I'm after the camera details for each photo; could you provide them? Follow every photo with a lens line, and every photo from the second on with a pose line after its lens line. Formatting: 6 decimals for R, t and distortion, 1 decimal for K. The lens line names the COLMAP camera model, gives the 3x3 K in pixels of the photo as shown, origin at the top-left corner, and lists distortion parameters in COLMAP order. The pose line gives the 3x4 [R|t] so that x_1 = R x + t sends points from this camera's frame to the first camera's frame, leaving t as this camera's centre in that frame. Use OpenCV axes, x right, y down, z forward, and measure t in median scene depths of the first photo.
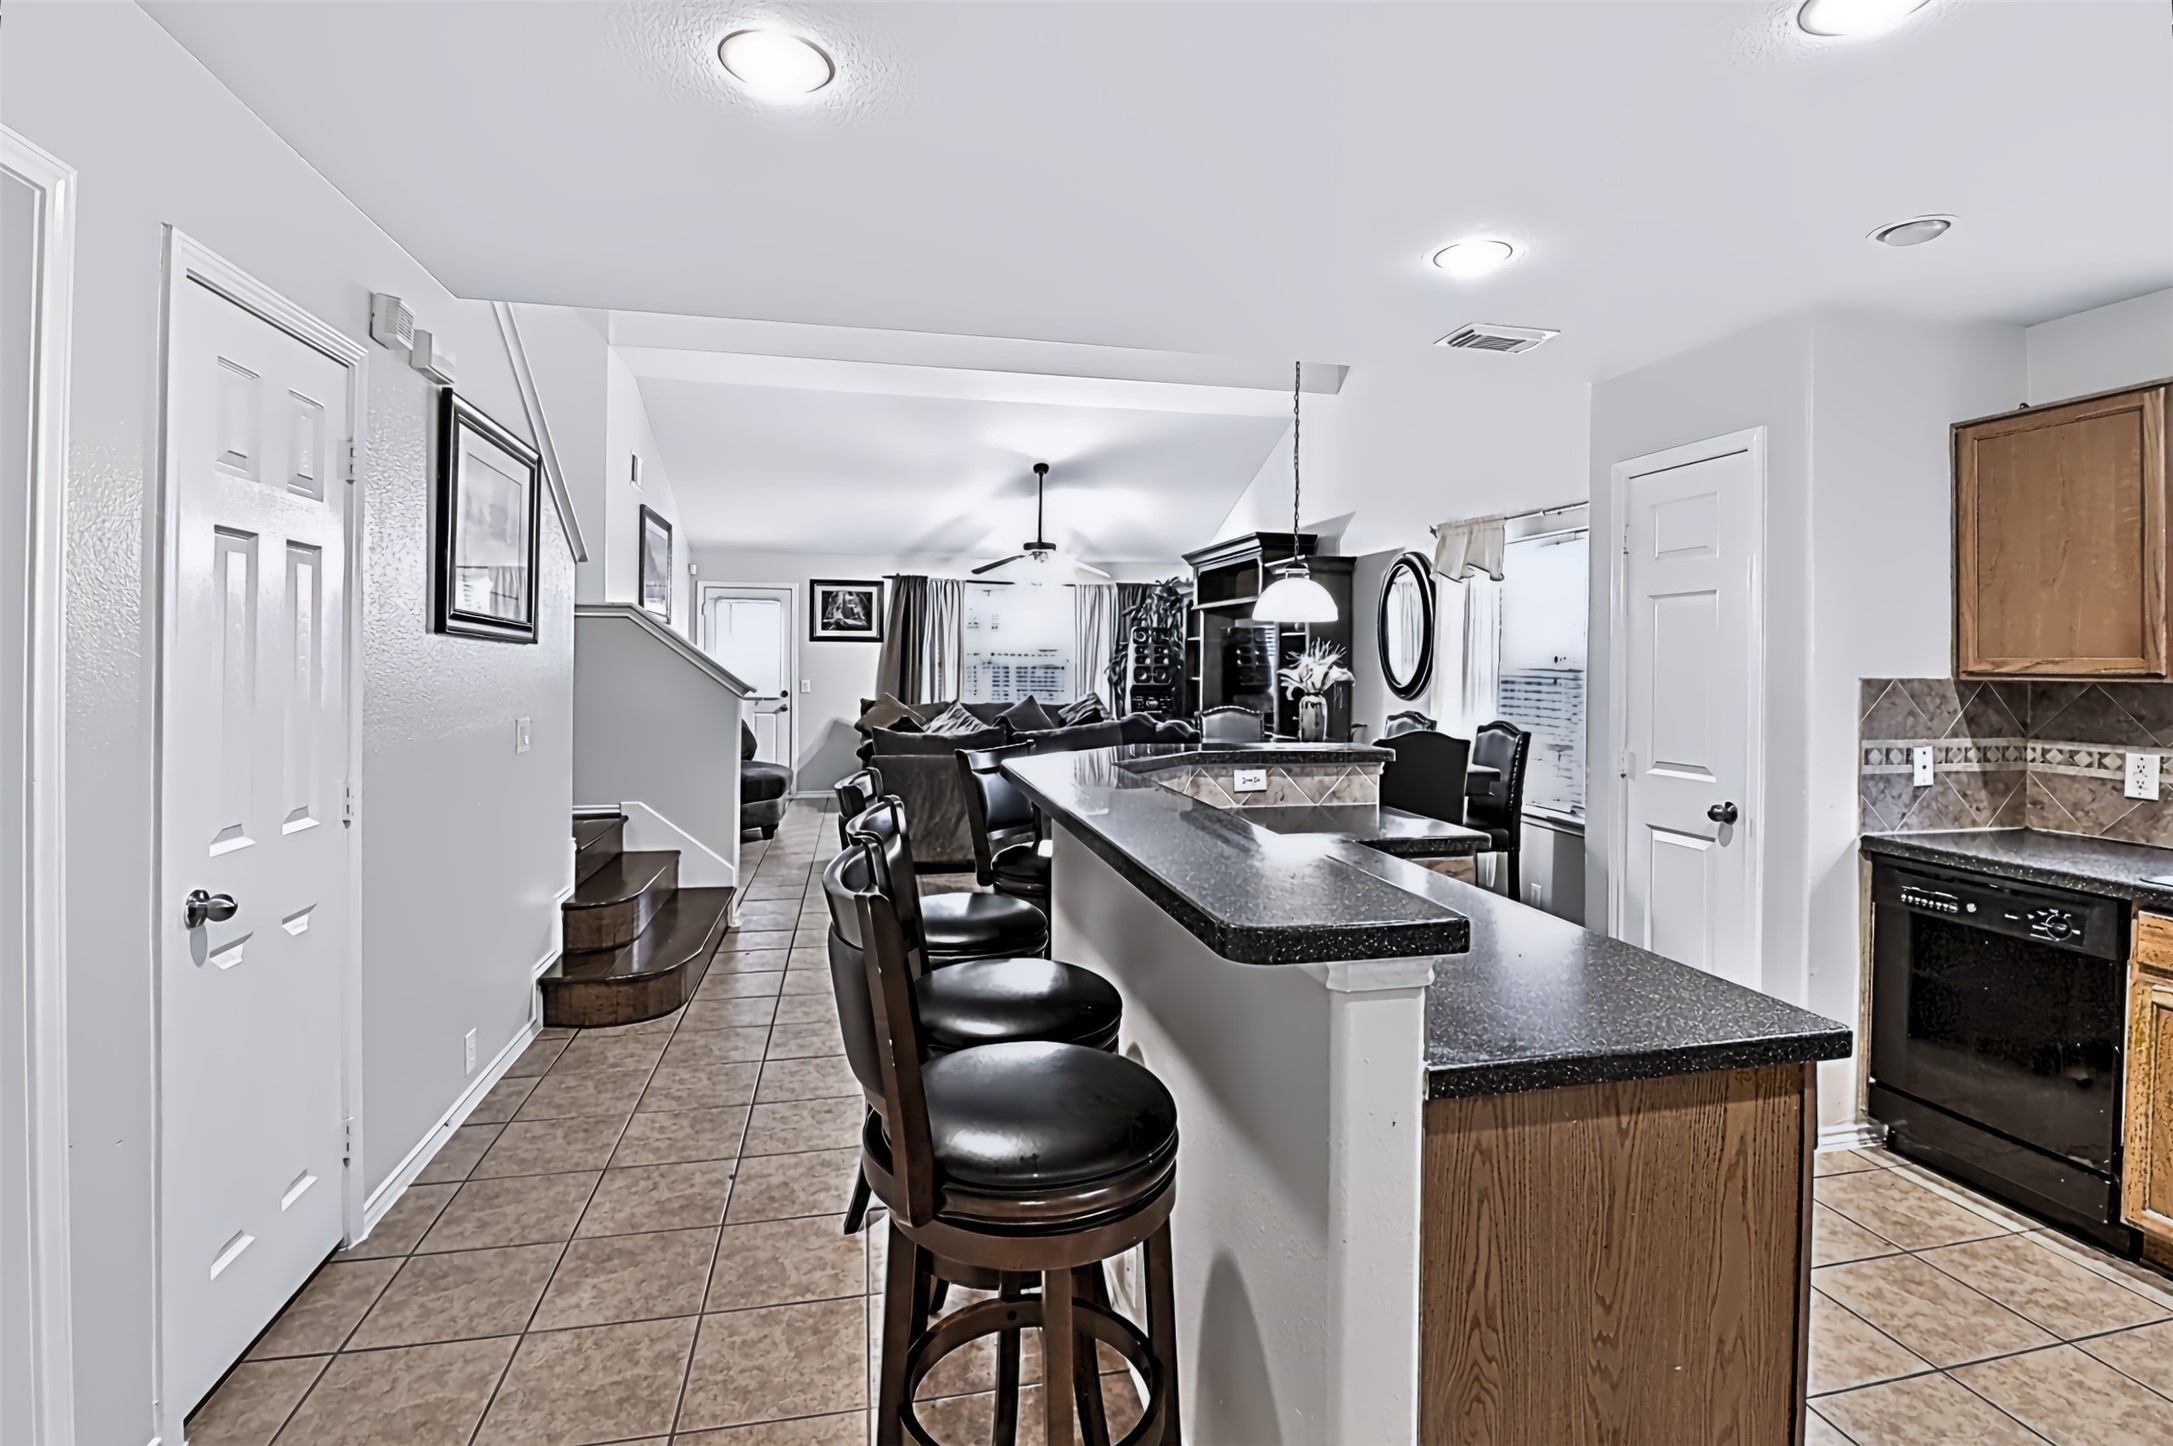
lens RADIAL K [[1037.4, 0, 1085.7], [0, 1037.4, 660.7], [0, 0, 1]] dist [0.002601, -0.010040]
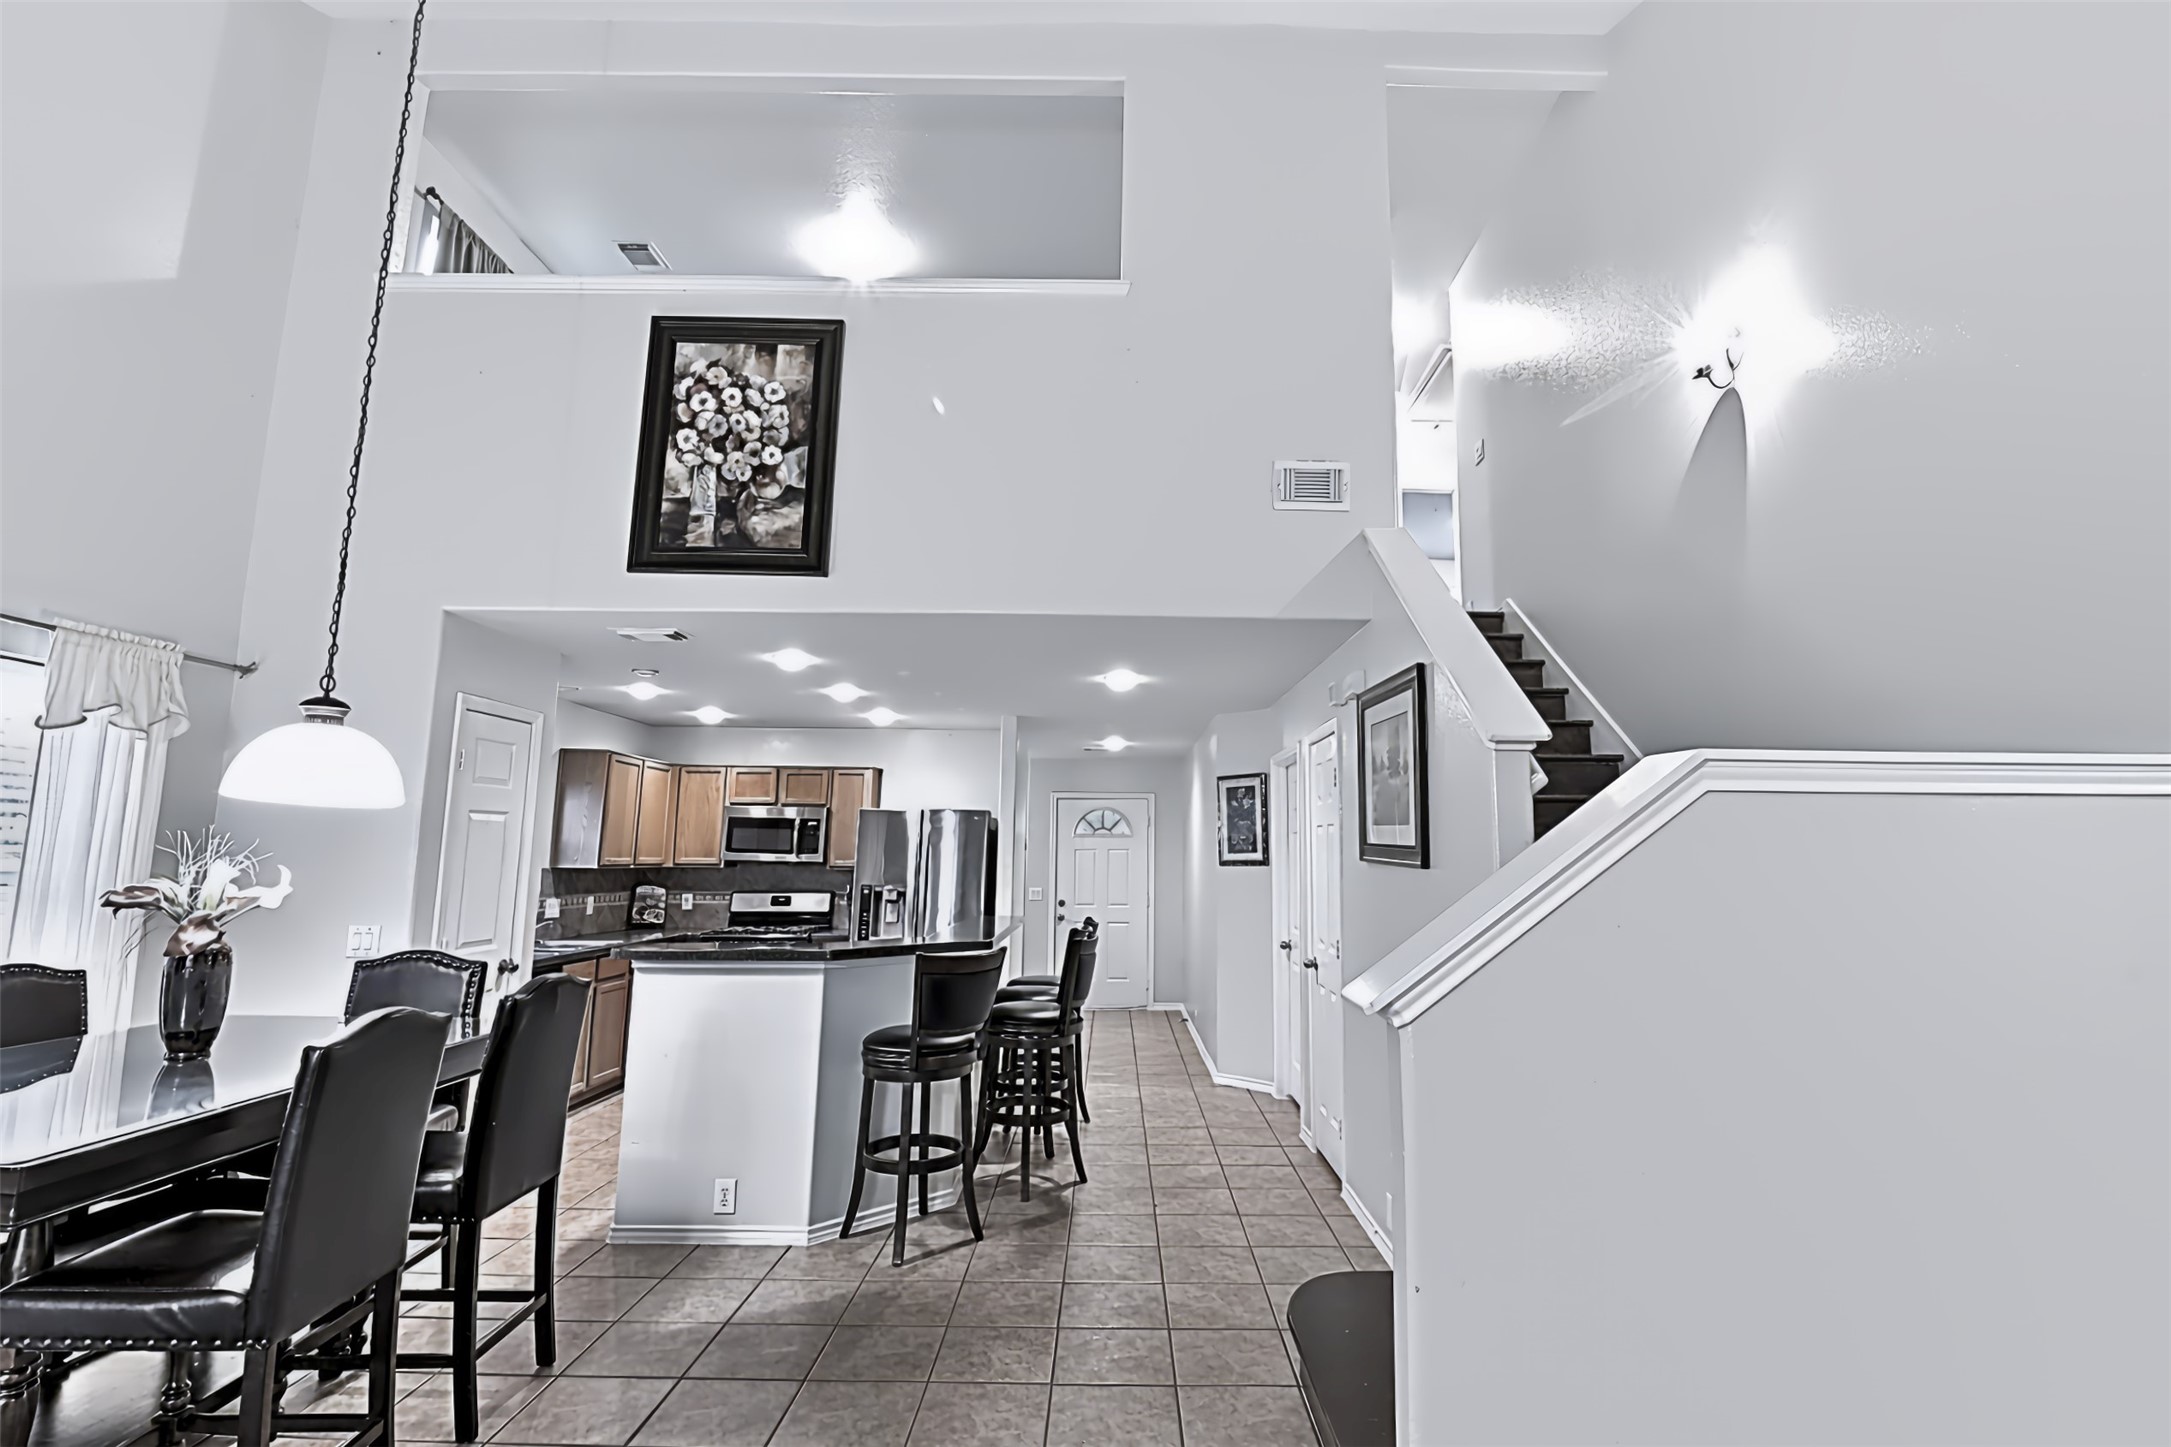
lens RADIAL K [[1028.6, 0, 1117.4], [0, 1028.6, 722.1], [0, 0, 1]] dist [0.000166, 0.000057]
pose [[-0.978297, 0.008911, 0.207014, -0.307147], [-0.017953, 0.991672, -0.127529, -0.014452], [-0.206427, -0.128478, -0.969990, 1.308719]]
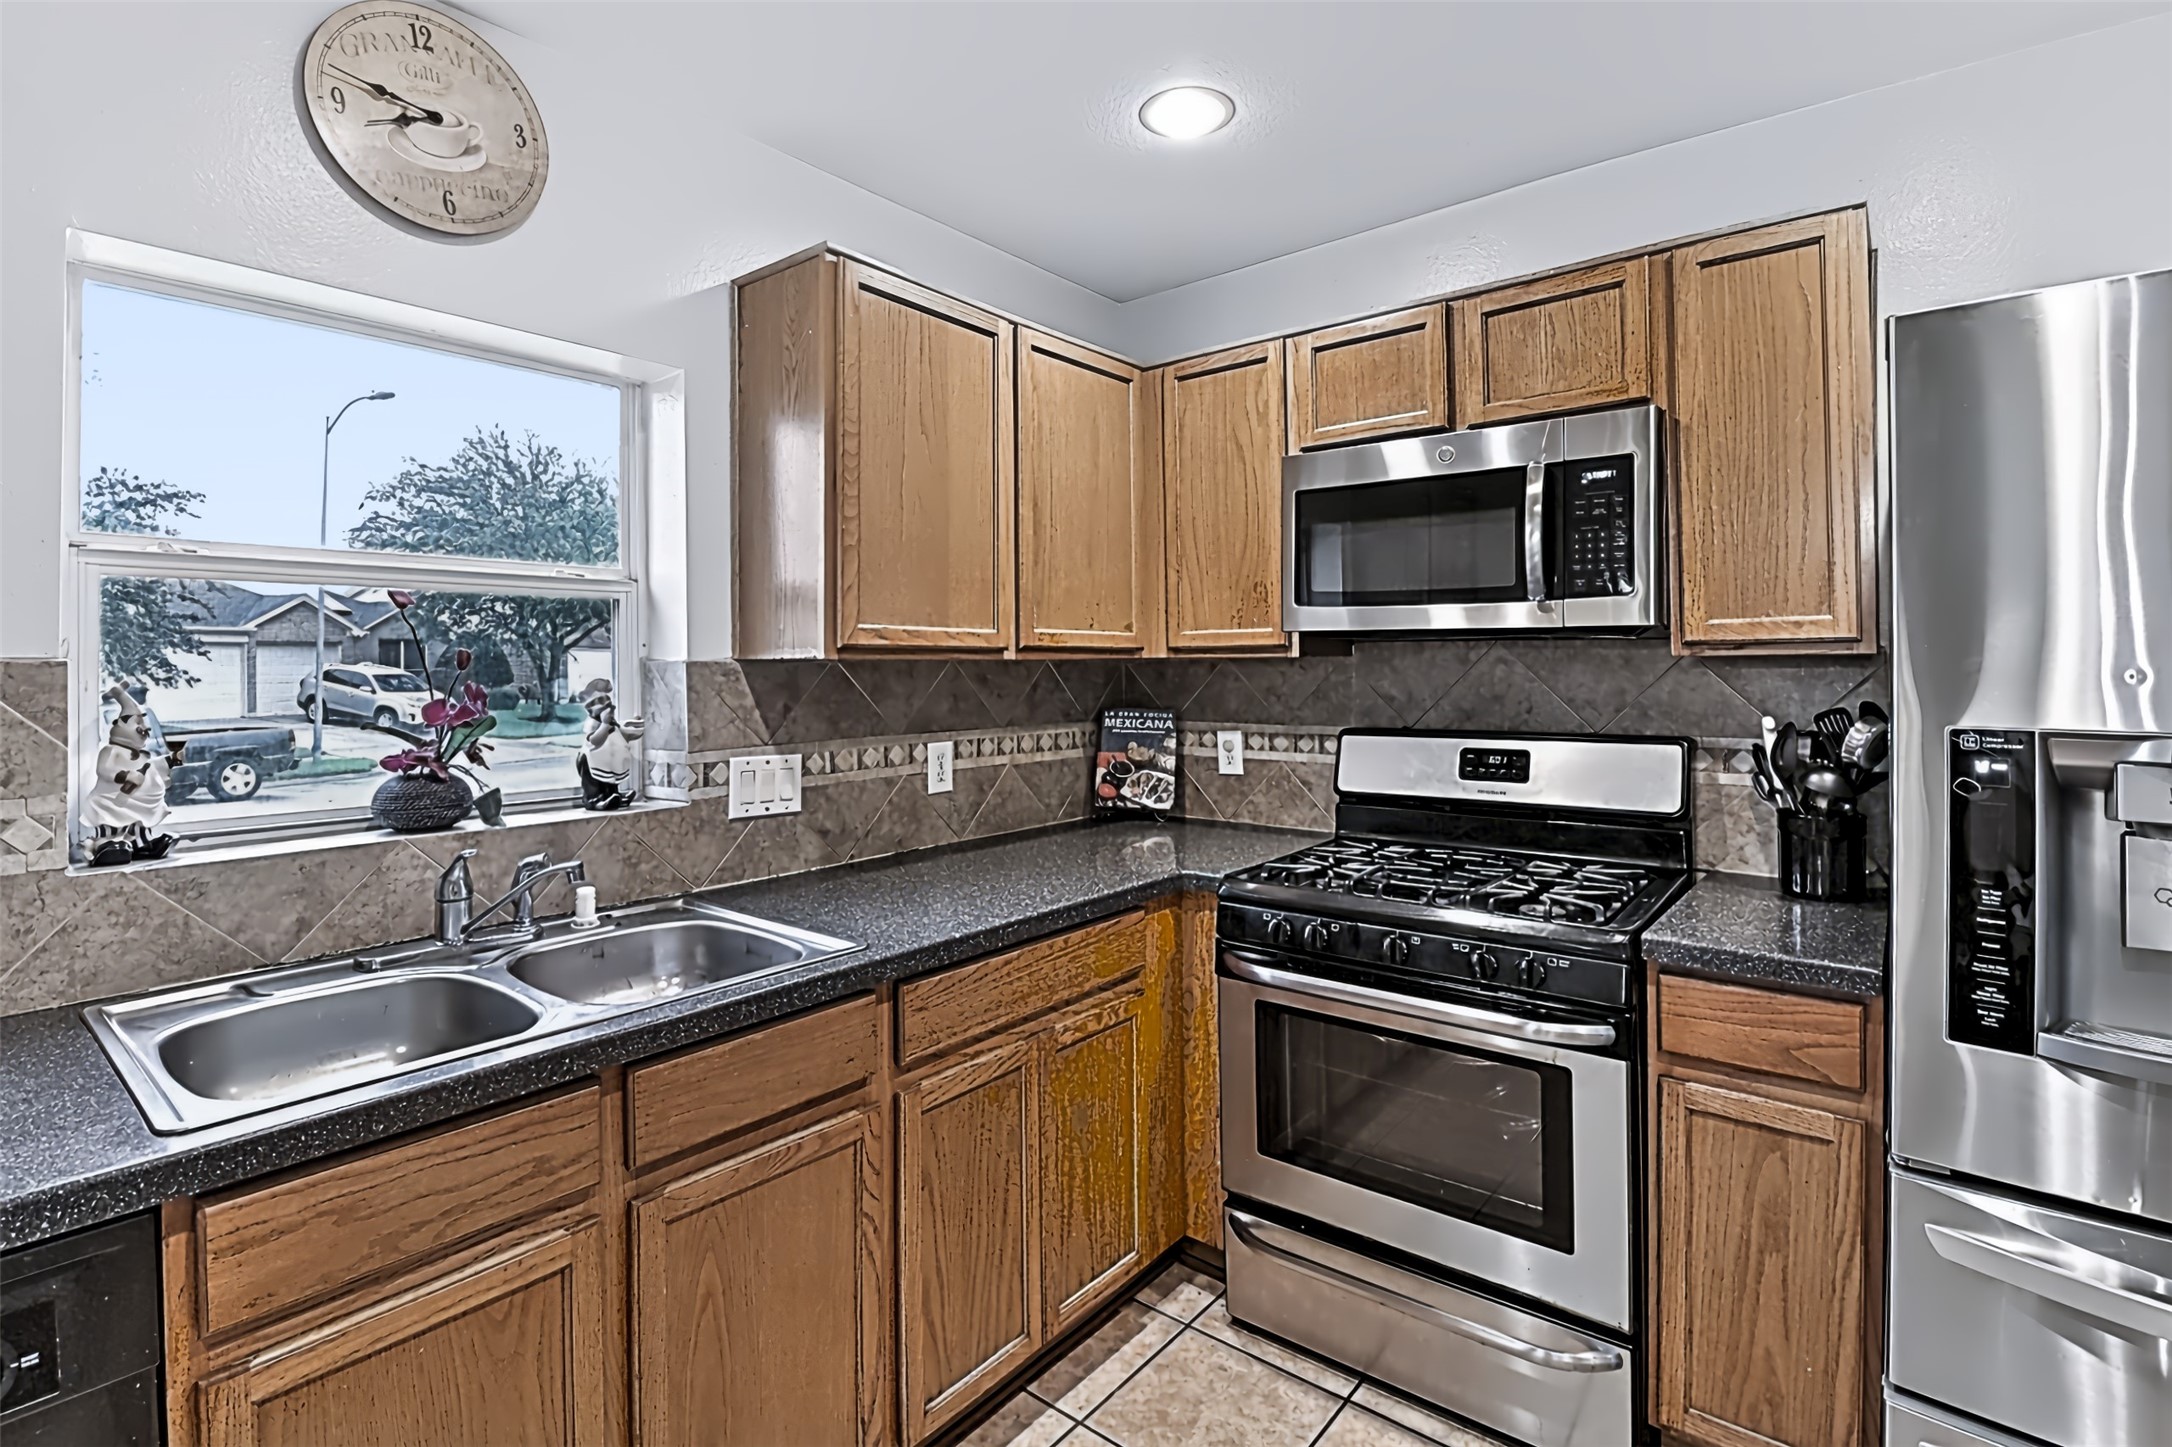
lens RADIAL K [[1013.1, 0, 1089.0], [0, 1013.1, 637.1], [0, 0, 1]] dist [-0.001237, -0.013514]
pose [[-0.619508, 0.016221, 0.784823, 0.208847], [0.003293, 0.999831, -0.018066, 0.011402], [-0.784983, -0.008608, -0.619457, 0.401357]]
